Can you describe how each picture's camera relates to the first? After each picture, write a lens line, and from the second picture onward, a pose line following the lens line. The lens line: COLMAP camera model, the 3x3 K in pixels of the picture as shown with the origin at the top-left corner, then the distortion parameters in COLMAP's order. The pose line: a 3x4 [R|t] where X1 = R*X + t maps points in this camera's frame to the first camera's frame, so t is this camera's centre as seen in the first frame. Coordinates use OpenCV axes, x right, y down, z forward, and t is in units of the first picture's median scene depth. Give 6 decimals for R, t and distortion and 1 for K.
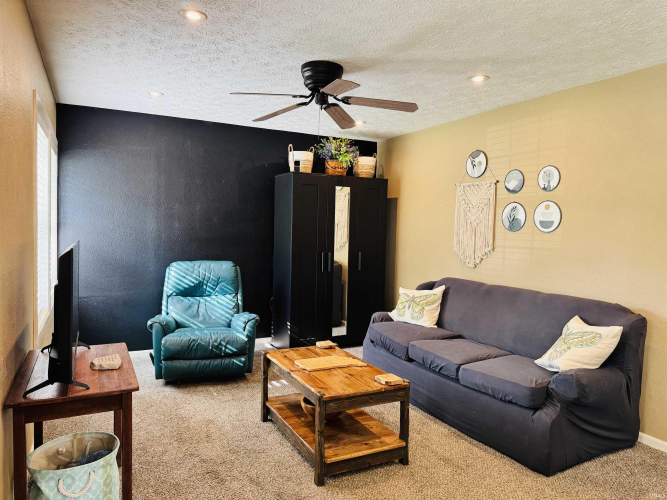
lens RADIAL K [[473.5, 0, 329.8], [0, 473.5, 245.5], [0, 0, 1]] dist [0.037974, -0.030512]
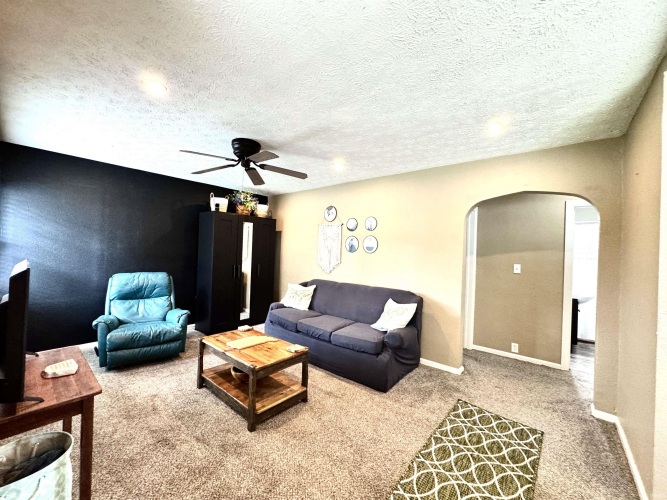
lens RADIAL K [[268.5, 0, 331.0], [0, 268.5, 249.1], [0, 0, 1]] dist [-0.003058, 0.002236]
pose [[0.924911, 0.010186, 0.380047, -0.093373], [0.003348, 0.999384, -0.034933, -0.008421], [-0.380169, 0.033582, 0.924307, 0.128192]]
